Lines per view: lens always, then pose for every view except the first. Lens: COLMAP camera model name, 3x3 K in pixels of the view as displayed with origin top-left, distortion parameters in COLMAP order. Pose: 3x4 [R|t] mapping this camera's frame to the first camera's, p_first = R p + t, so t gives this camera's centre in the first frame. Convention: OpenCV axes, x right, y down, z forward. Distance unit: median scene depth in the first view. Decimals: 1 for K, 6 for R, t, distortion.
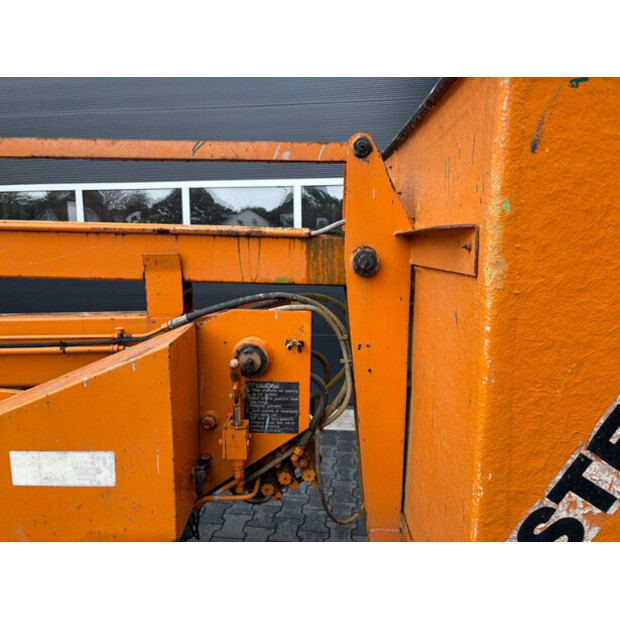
lens RADIAL K [[466.4, 0, 310.0], [0, 466.4, 310.0], [0, 0, 1]] dist [0.025850, -0.004814]
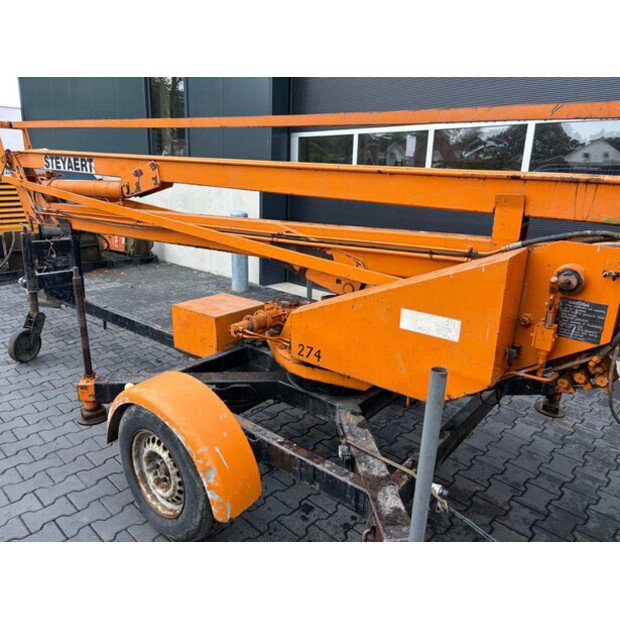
lens RADIAL K [[468.9, 0, 304.3], [0, 468.9, 308.5], [0, 0, 1]] dist [0.024055, -0.008564]
pose [[0.788306, 0.189552, -0.585358, 0.074966], [-0.106849, 0.979082, 0.173154, 0.031398], [0.605935, -0.073953, 0.792069, -0.478960]]
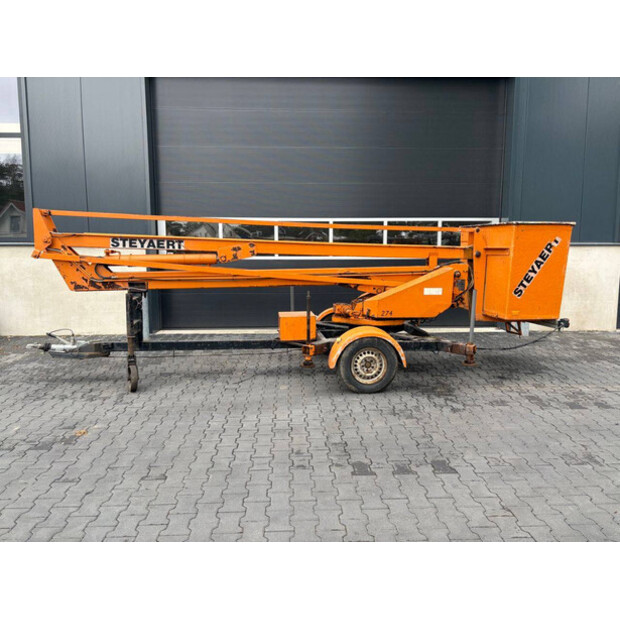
lens RADIAL K [[466.4, 0, 310.0], [0, 466.4, 310.0], [0, 0, 1]] dist [0.025850, -0.004814]
pose [[0.989152, -0.012964, 0.146322, -2.226536], [0.013613, 0.999901, -0.003440, 0.449517], [-0.146263, 0.005395, 0.989231, -3.387620]]
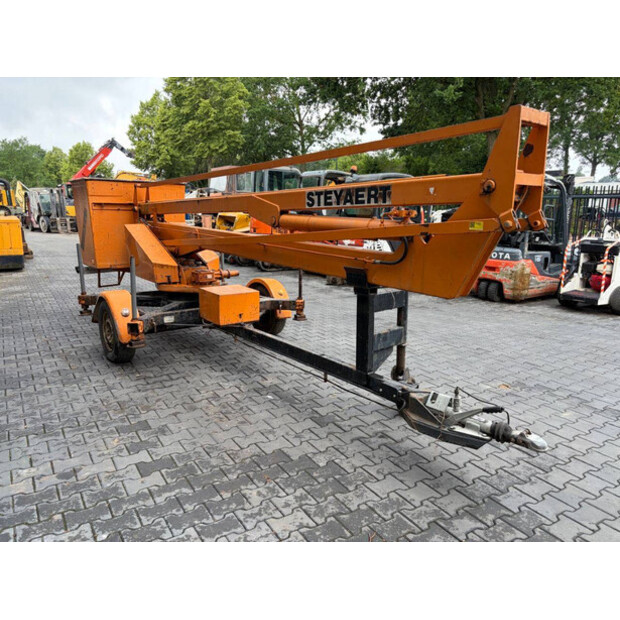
lens RADIAL K [[470.2, 0, 302.0], [0, 470.2, 310.6], [0, 0, 1]] dist [0.028215, -0.000683]
pose [[-0.619074, -0.161765, 0.768492, -4.902225], [0.106674, 0.952165, 0.286361, -0.378651], [-0.778054, 0.259257, -0.572204, 2.895124]]
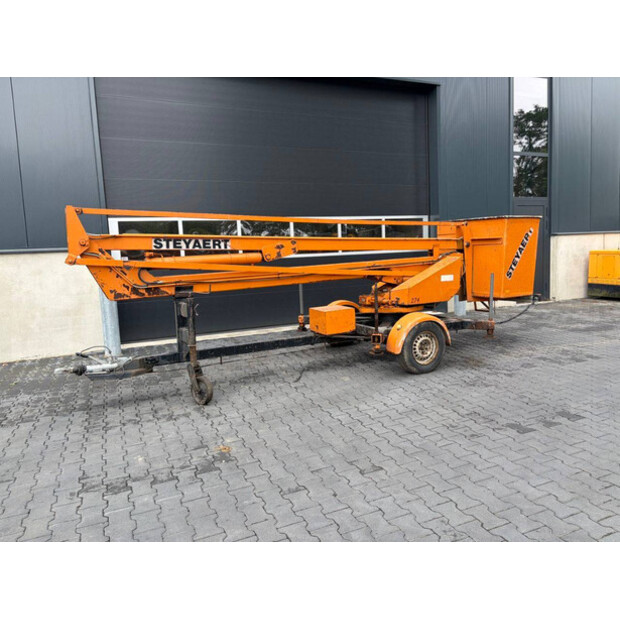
lens RADIAL K [[466.4, 0, 310.0], [0, 466.4, 310.0], [0, 0, 1]] dist [0.025850, -0.004814]
pose [[0.867650, -0.091209, 0.488737, -4.182105], [0.096885, 0.995201, 0.013727, 0.403071], [-0.487644, 0.035441, 0.872323, -2.831524]]
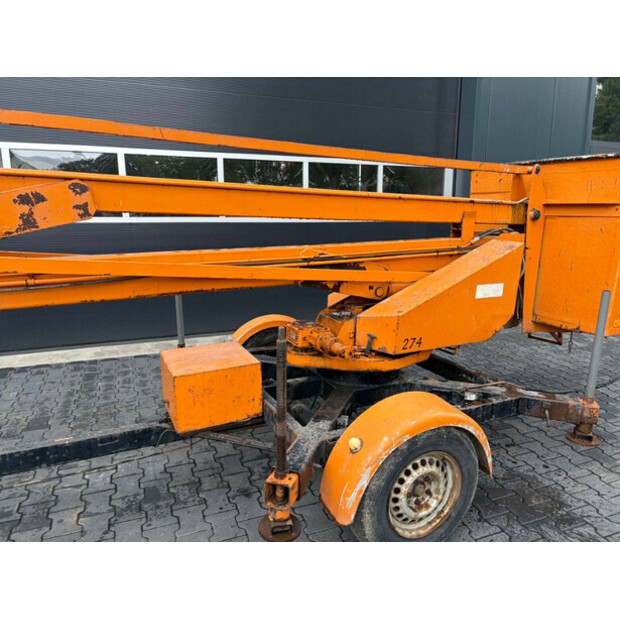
lens RADIAL K [[486.1, 0, 322.3], [0, 486.1, 302.8], [0, 0, 1]] dist [0.033282, -0.001454]
pose [[0.871932, -0.082413, 0.482642, -2.234417], [0.044857, 0.995033, 0.088868, 0.088159], [-0.487568, -0.055837, 0.871298, -0.816744]]
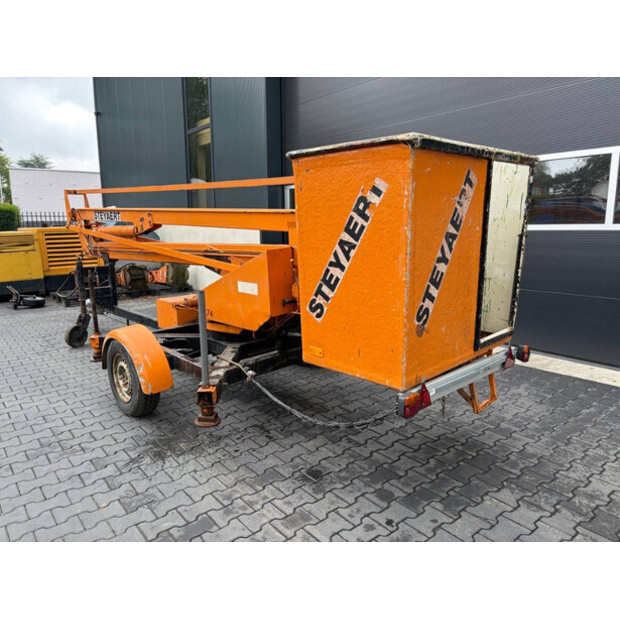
lens RADIAL K [[461.5, 0, 322.7], [0, 461.5, 313.7], [0, 0, 1]] dist [0.006272, -0.001672]
pose [[0.722158, 0.132354, -0.678948, 1.663003], [-0.084102, 0.991042, 0.103739, 0.112747], [0.686597, -0.017815, 0.726820, -0.785850]]
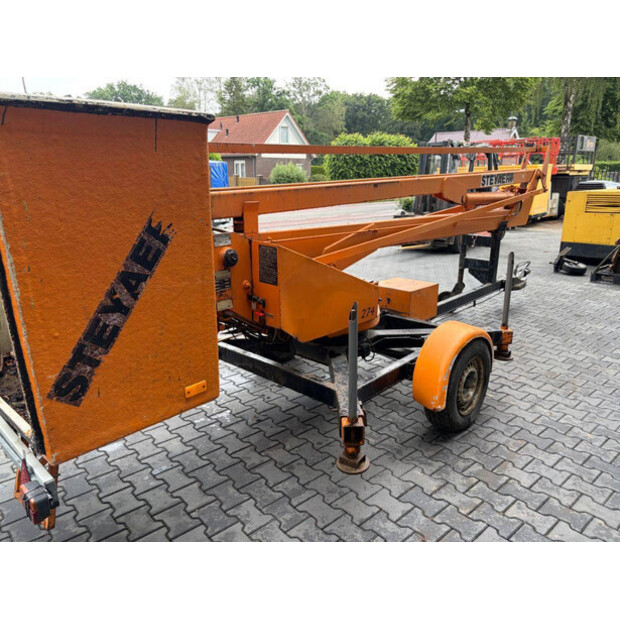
lens RADIAL K [[466.4, 0, 310.0], [0, 466.4, 310.0], [0, 0, 1]] dist [0.025850, -0.004814]
pose [[-0.679322, 0.216964, -0.701034, 1.084727], [-0.078979, 0.928130, 0.363781, -0.505793], [0.729578, 0.302491, -0.613364, 2.764246]]
